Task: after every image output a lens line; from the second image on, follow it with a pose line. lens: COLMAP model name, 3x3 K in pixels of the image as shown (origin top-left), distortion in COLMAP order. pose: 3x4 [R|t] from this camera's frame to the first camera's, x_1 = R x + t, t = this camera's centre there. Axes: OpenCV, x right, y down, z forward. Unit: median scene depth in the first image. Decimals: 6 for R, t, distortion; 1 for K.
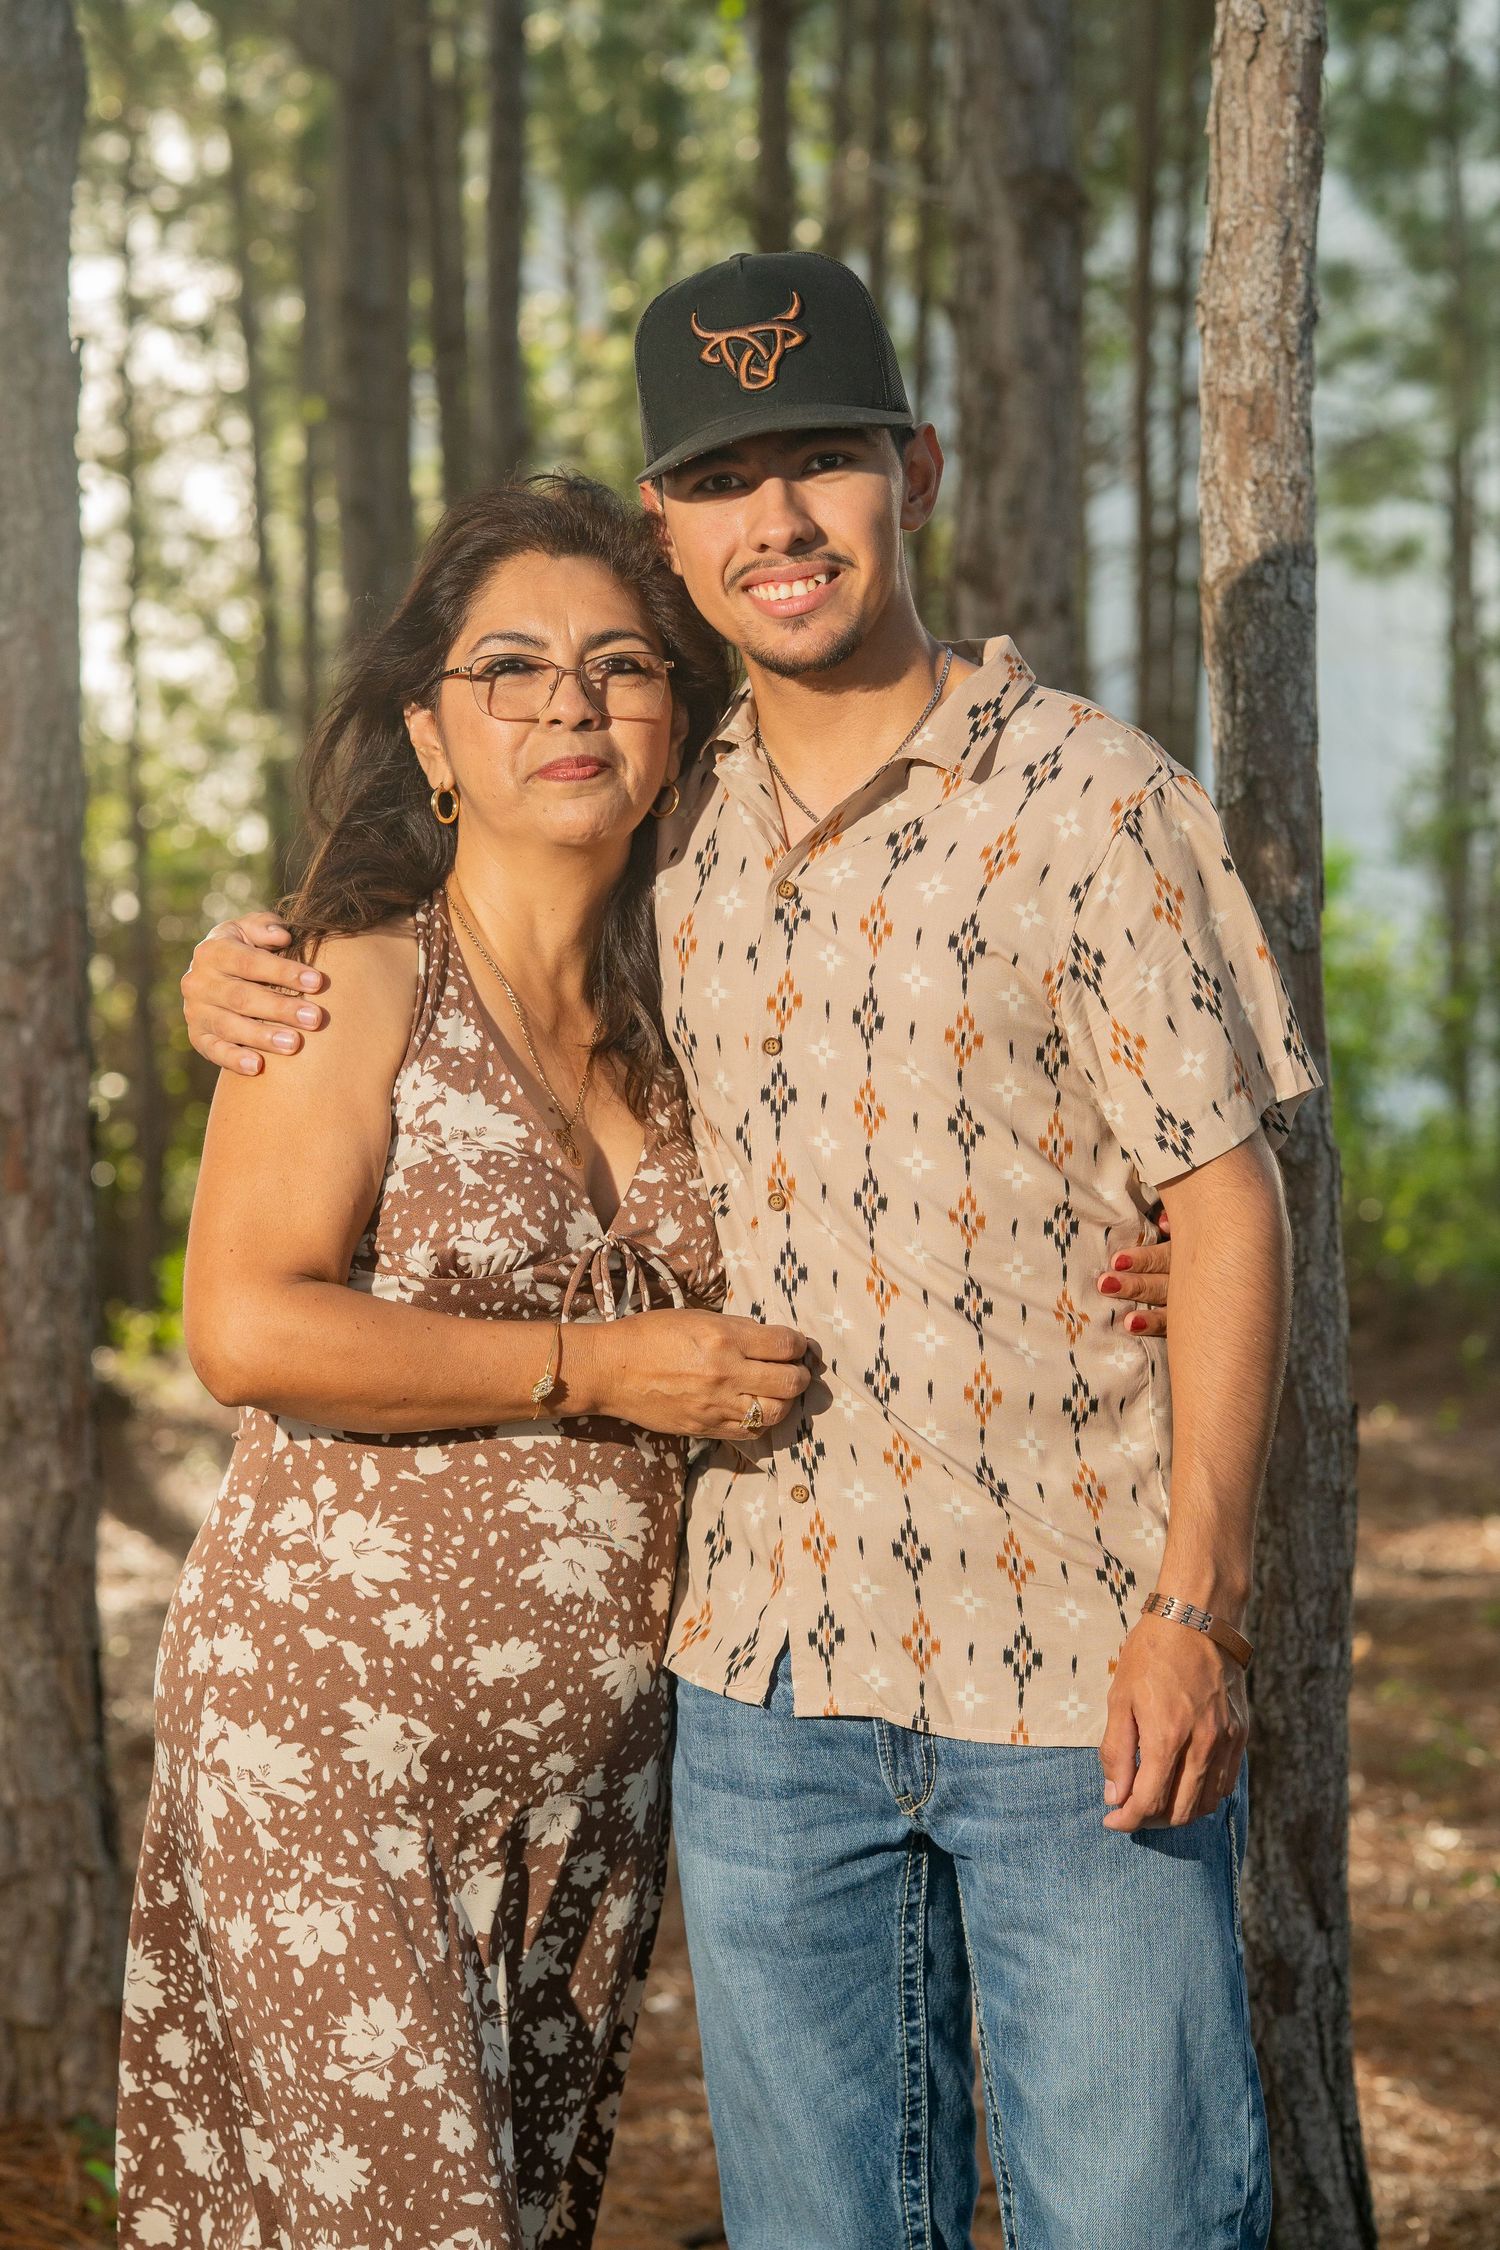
lens RADIAL K [[6006.9, 0, 690.2], [0, 6006.9, 1198.9], [0, 0, 1]] dist [0.233065, 0.000000]
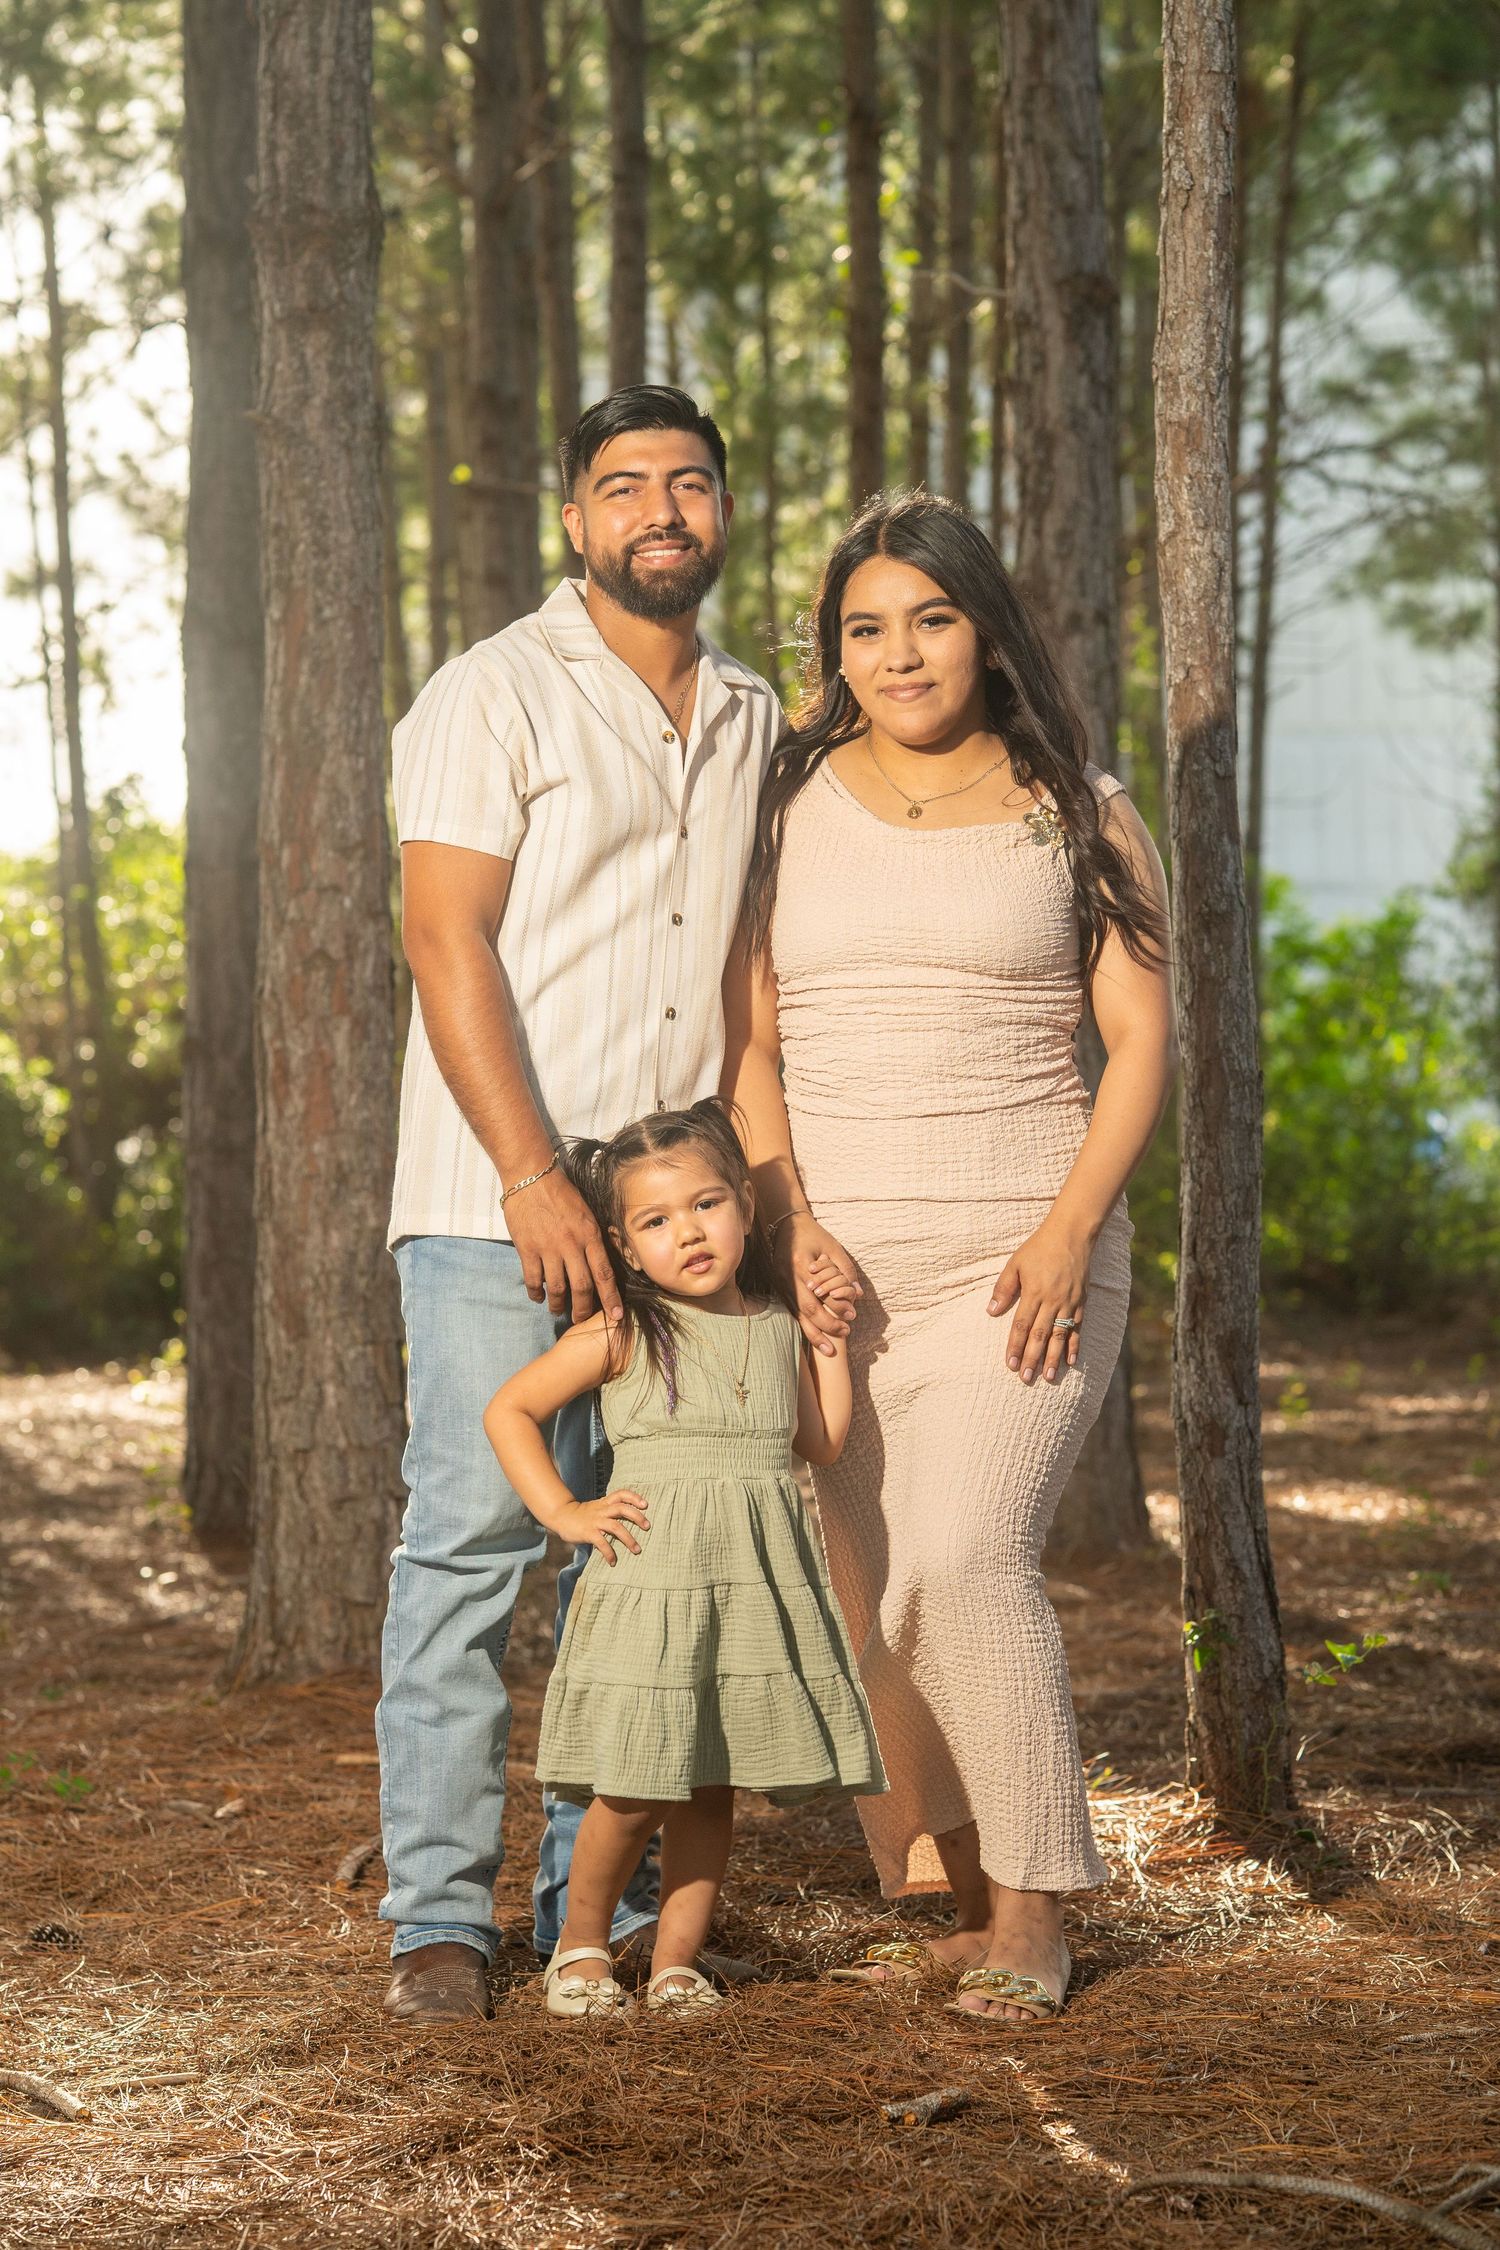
lens RADIAL K [[6006.9, 0, 683.8], [0, 6006.9, 1174.9], [0, 0, 1]] dist [0.233065, 0.000000]
pose [[0.999816, -0.009494, -0.016673, -0.009048], [0.009161, 0.999760, -0.019910, 0.064185], [0.016858, 0.019753, 0.999663, -0.391425]]
